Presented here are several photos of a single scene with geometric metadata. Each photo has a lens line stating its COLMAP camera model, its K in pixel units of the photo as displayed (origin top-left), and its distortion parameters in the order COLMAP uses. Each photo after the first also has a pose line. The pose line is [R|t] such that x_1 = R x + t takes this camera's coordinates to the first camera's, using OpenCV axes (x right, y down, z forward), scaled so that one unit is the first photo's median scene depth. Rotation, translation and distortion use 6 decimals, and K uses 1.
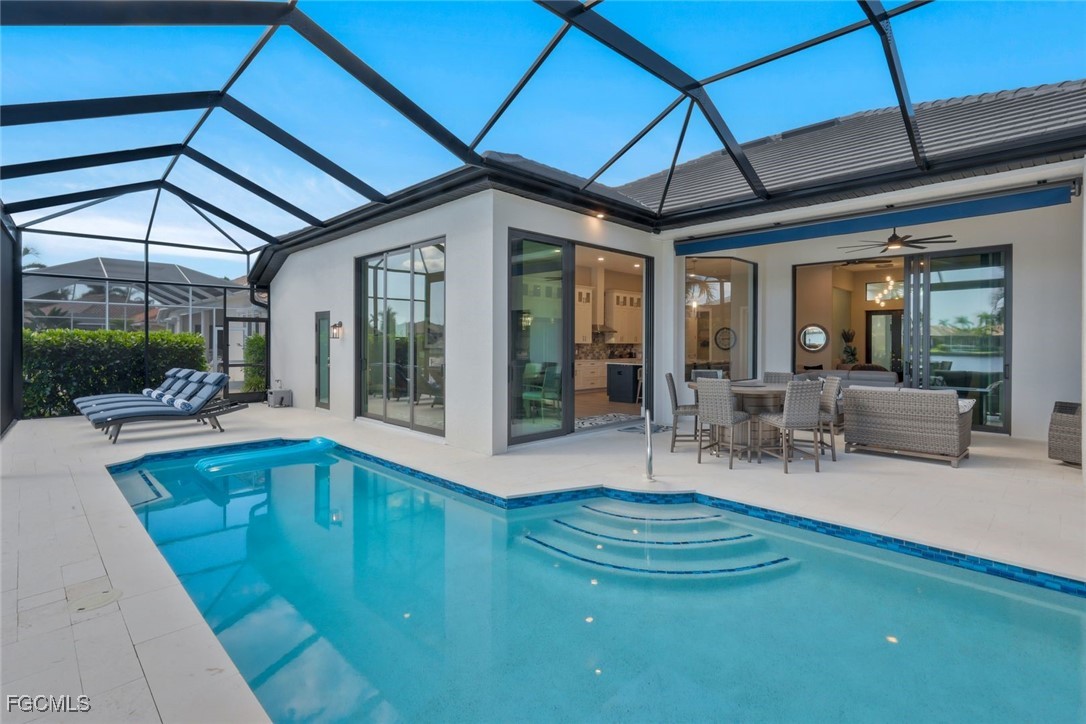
lens RADIAL K [[529.5, 0, 532.3], [0, 529.5, 351.5], [0, 0, 1]] dist [0.012002, 0.000306]
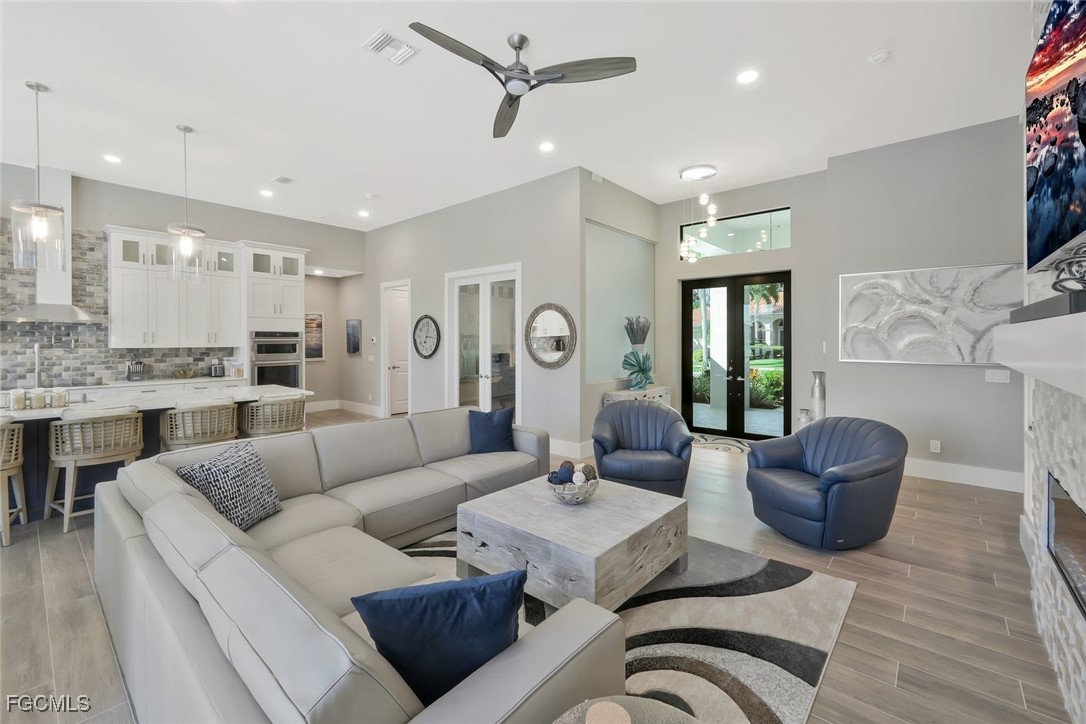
lens RADIAL K [[454.9, 0, 538.0], [0, 454.9, 344.5], [0, 0, 1]] dist [-0.000412, -0.001750]
pose [[0.997673, -0.003797, 0.068073, 0.472732], [0.004114, 0.999981, -0.004519, -0.014886], [-0.068054, 0.004788, 0.997670, 0.594331]]
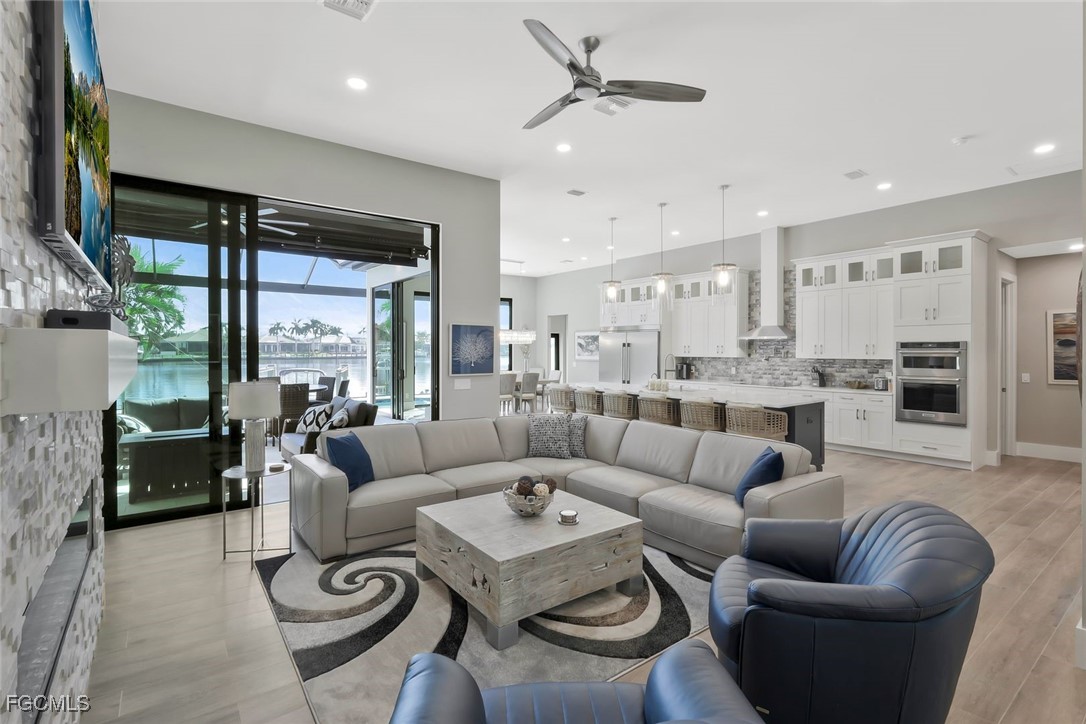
lens RADIAL K [[498.8, 0, 548.1], [0, 498.8, 372.3], [0, 0, 1]] dist [0.000601, -0.001242]
pose [[-0.119118, 0.036685, -0.992202, 0.684274], [-0.016140, 0.999114, 0.038878, -0.016559], [0.992749, 0.020645, -0.118421, 0.797224]]
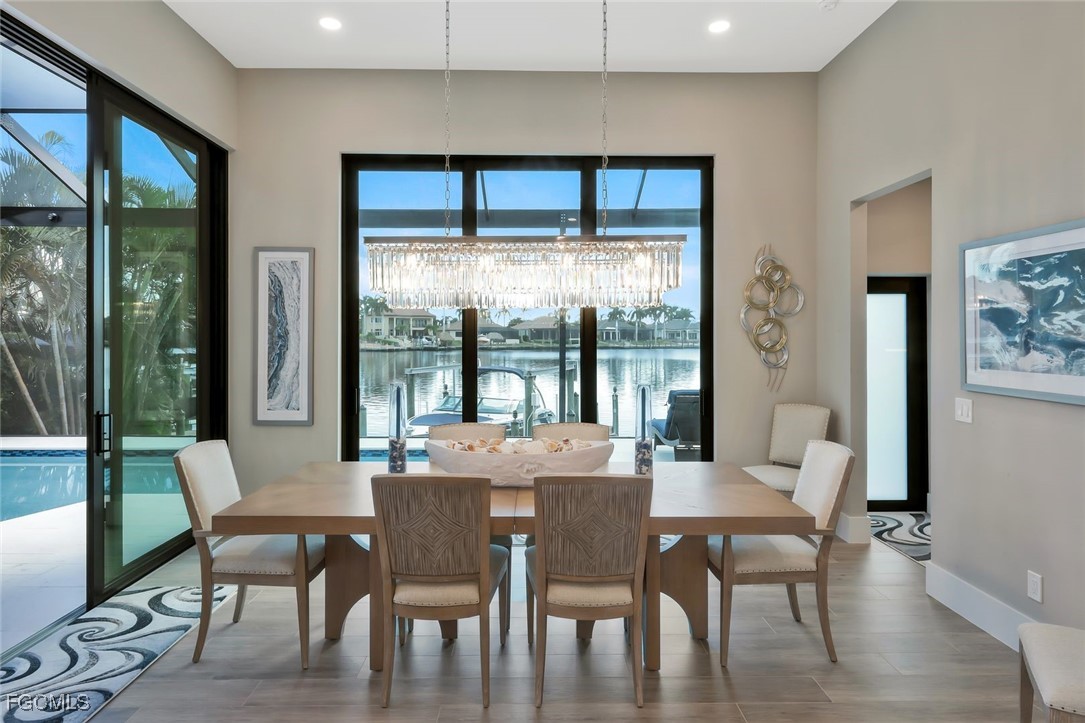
lens RADIAL K [[639.7, 0, 541.0], [0, 639.7, 333.8], [0, 0, 1]] dist [0.019575, 0.001109]
pose [[-0.685985, -0.009151, -0.727558, 0.101838], [-0.011411, 0.999933, -0.001818, -0.021686], [0.727526, 0.007055, -0.686044, 0.786833]]
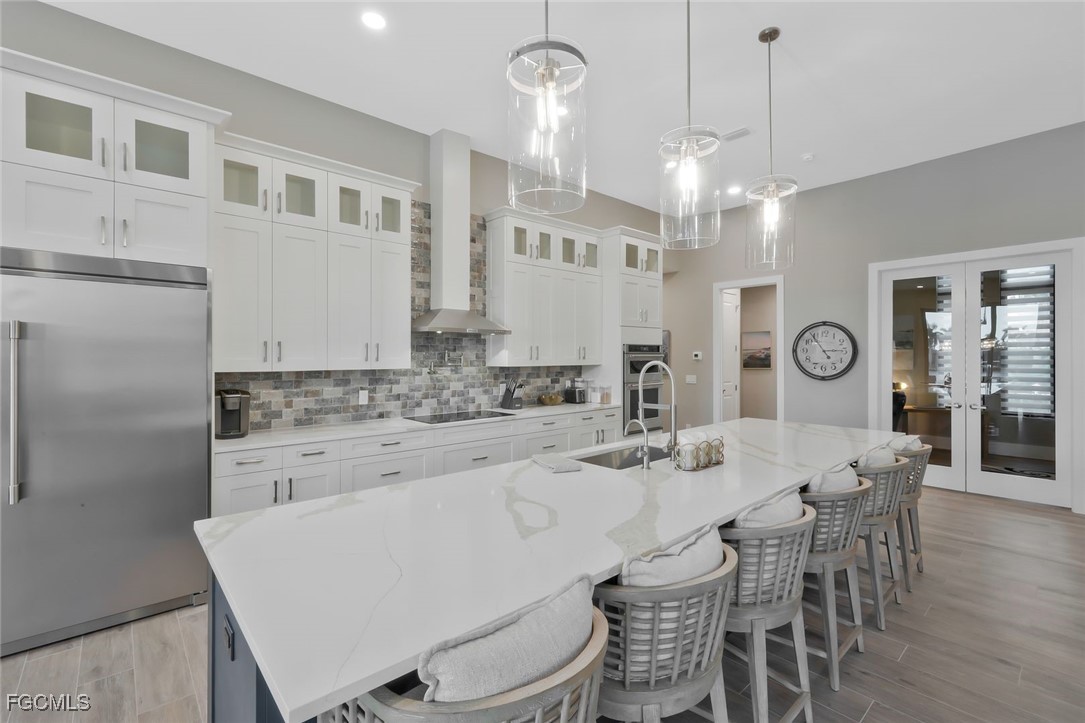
lens RADIAL K [[498.3, 0, 542.5], [0, 498.3, 356.5], [0, 0, 1]] dist [0.000601, -0.001242]
pose [[0.999468, -0.007954, -0.031615, 0.184655], [0.007573, 0.999897, -0.012155, -0.017428], [0.031708, 0.011909, 0.999426, 0.675102]]
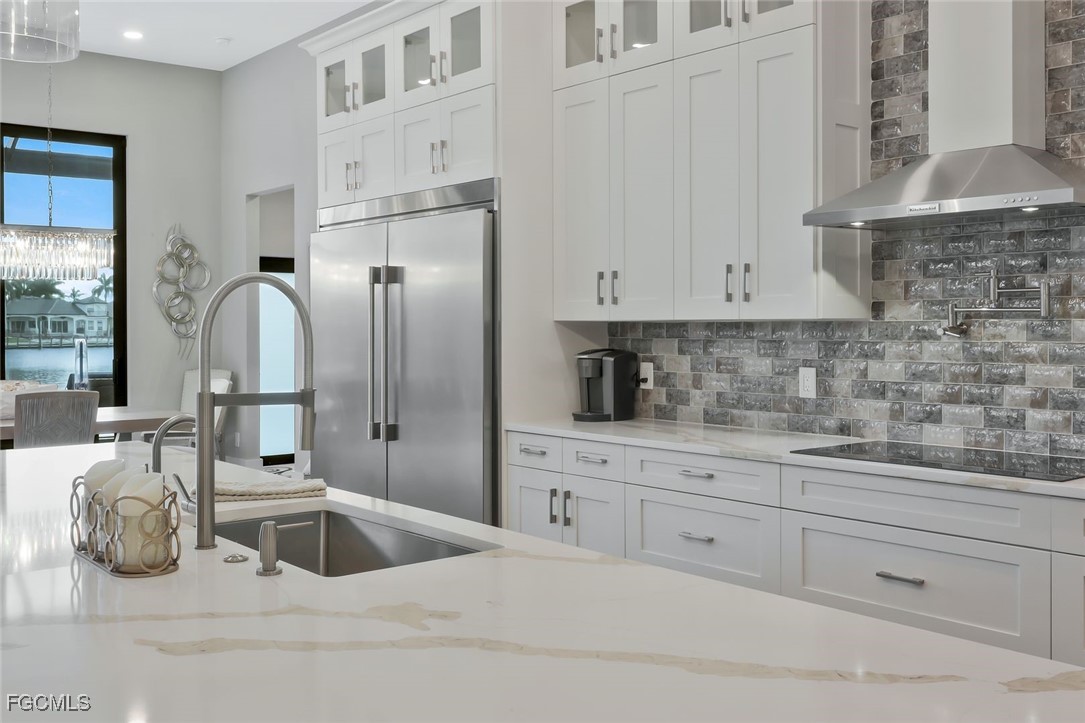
lens RADIAL K [[1065.8, 0, 539.6], [0, 1065.8, 355.8], [0, 0, 1]] dist [-0.008647, 0.000000]
pose [[-0.097530, 0.018763, -0.995056, 0.349984], [-0.012330, 0.999723, 0.020059, -0.010554], [0.995156, 0.014225, -0.097271, 0.902414]]
